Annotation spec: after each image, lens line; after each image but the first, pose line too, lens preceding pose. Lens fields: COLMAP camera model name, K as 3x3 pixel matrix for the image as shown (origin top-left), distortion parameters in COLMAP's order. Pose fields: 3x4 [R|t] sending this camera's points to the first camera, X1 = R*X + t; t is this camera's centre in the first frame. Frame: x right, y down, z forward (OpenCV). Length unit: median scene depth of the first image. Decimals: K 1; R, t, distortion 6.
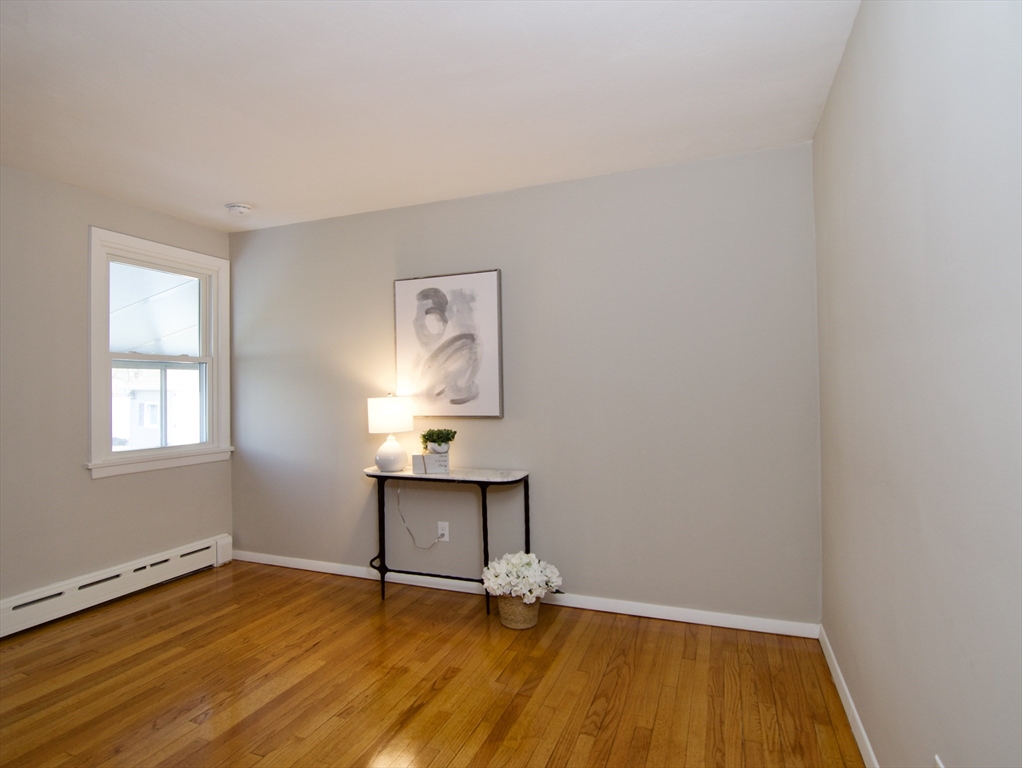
lens RADIAL K [[551.1, 0, 508.0], [0, 551.1, 386.0], [0, 0, 1]] dist [-0.016352, -0.003784]
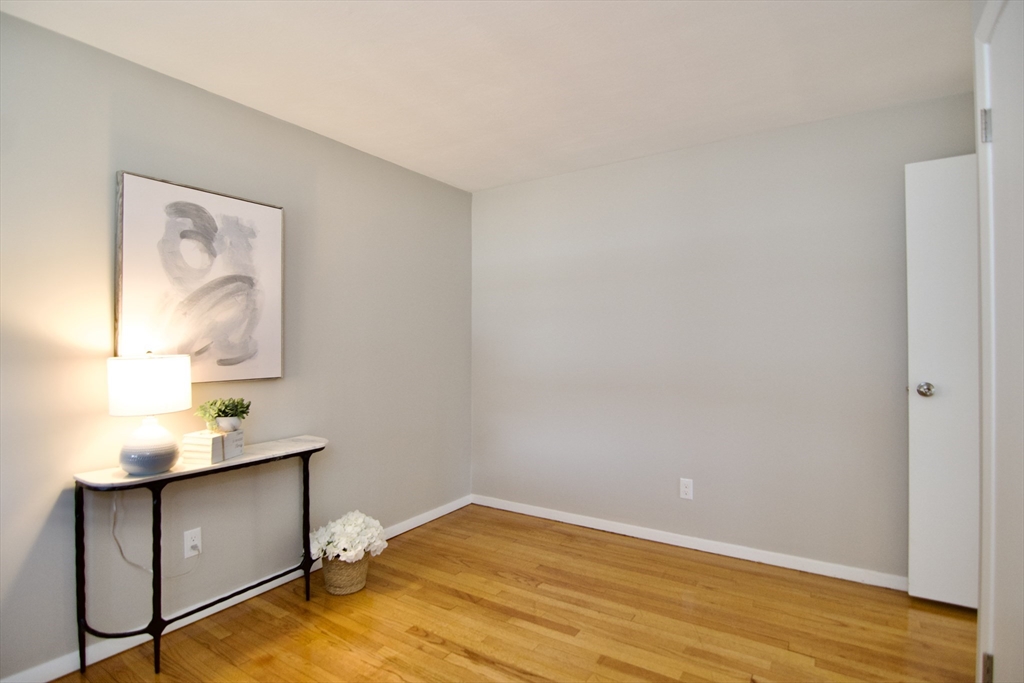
lens RADIAL K [[500.5, 0, 515.0], [0, 500.5, 344.2], [0, 0, 1]] dist [-0.004294, -0.008988]
pose [[0.210623, 0.010087, 0.977515, -0.692661], [-0.007726, 0.999933, -0.008654, 0.006760], [-0.977537, -0.005730, 0.210687, 0.464998]]
